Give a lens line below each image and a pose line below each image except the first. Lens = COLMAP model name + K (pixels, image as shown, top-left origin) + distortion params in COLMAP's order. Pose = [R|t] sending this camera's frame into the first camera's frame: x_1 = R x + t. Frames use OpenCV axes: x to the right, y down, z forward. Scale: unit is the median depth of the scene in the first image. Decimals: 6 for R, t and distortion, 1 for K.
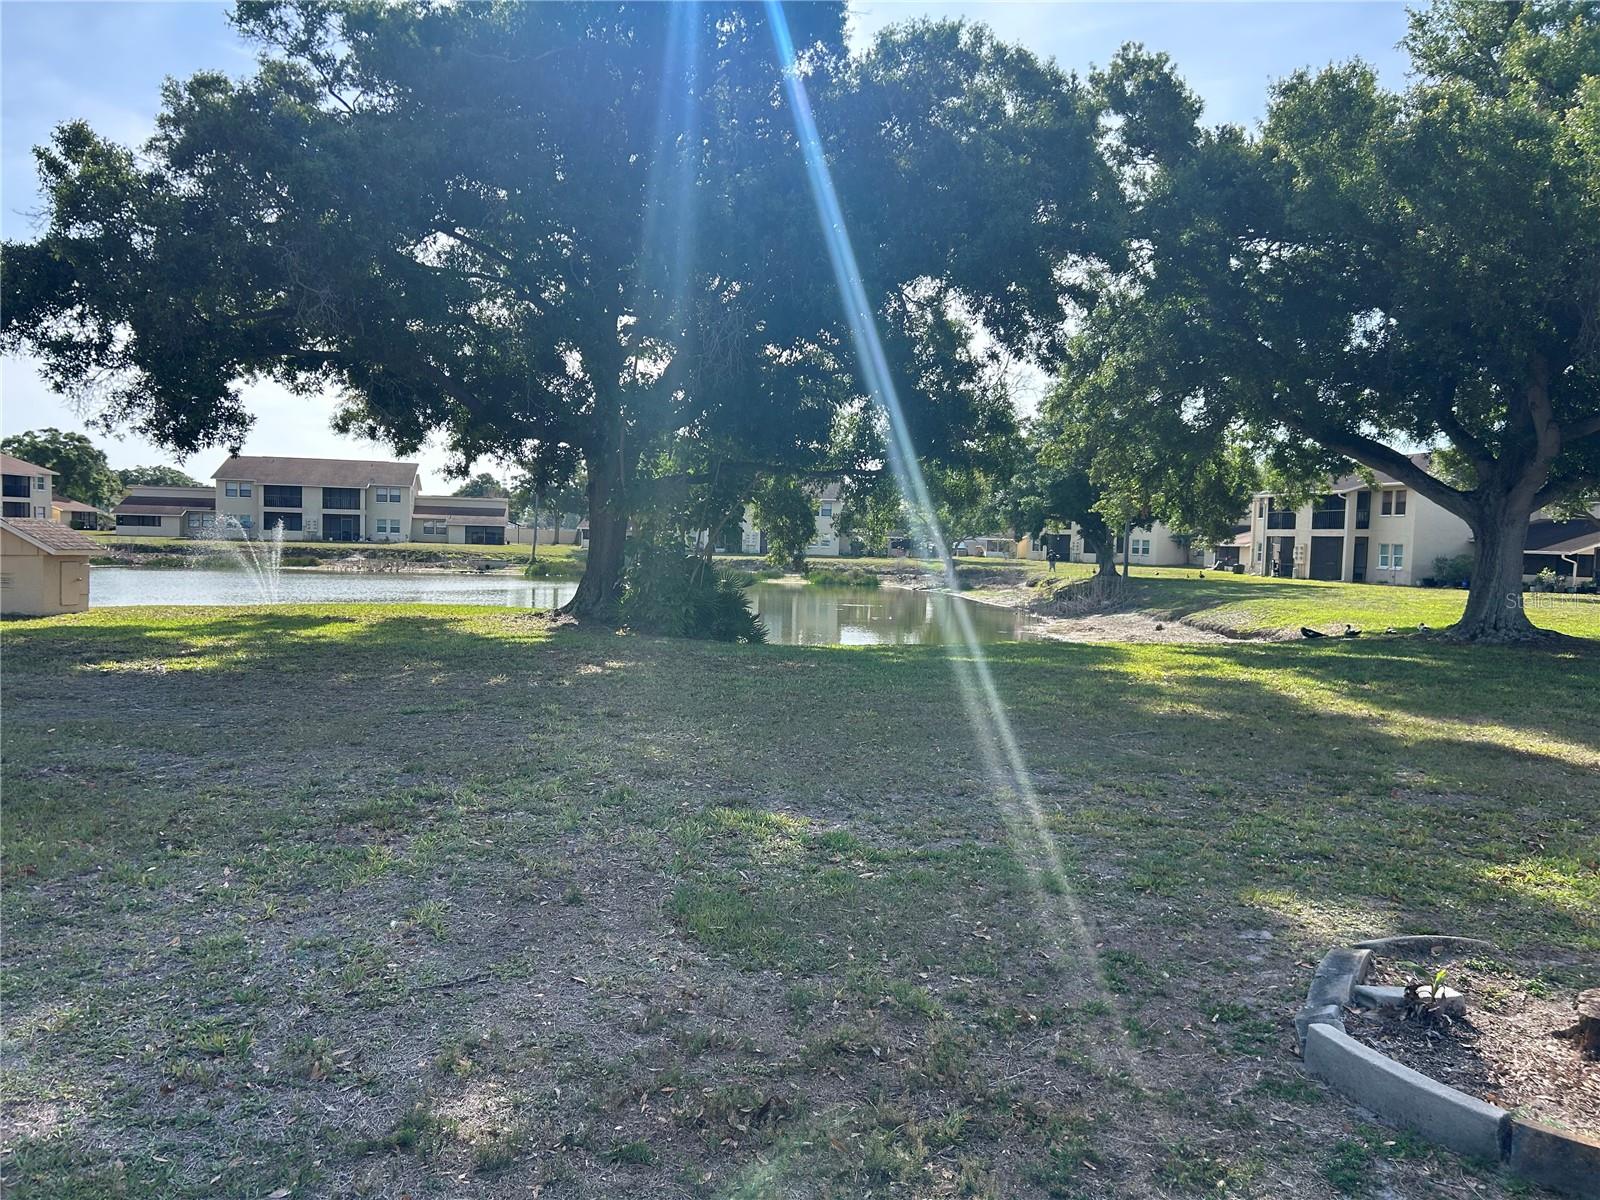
lens RADIAL K [[1201.1, 0, 799.9], [0, 1201.1, 626.7], [0, 0, 1]] dist [0.000222, 0.000999]
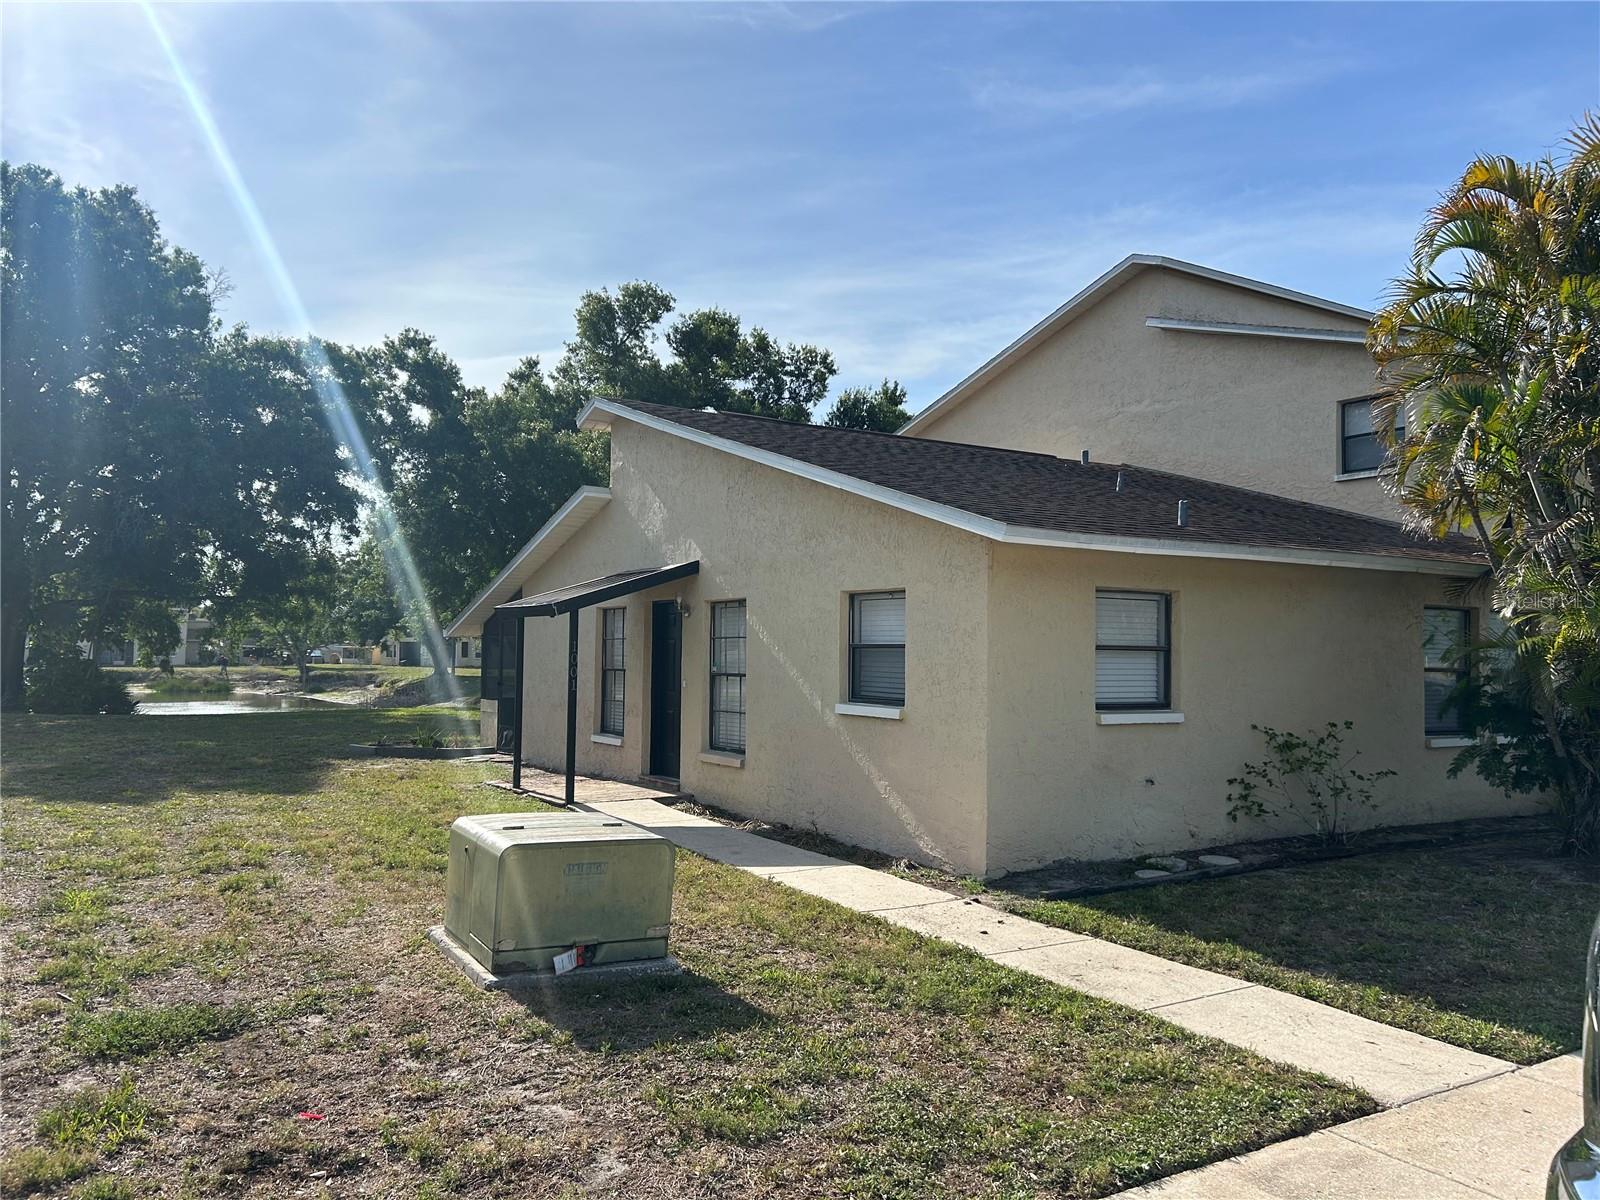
lens RADIAL K [[1201.1, 0, 799.9], [0, 1201.1, 626.7], [0, 0, 1]] dist [0.000222, 0.000999]
pose [[0.872446, -0.001756, 0.488707, -0.017711], [0.045284, 0.995982, -0.077264, 0.017042], [-0.486608, 0.089539, 0.869020, -0.214177]]
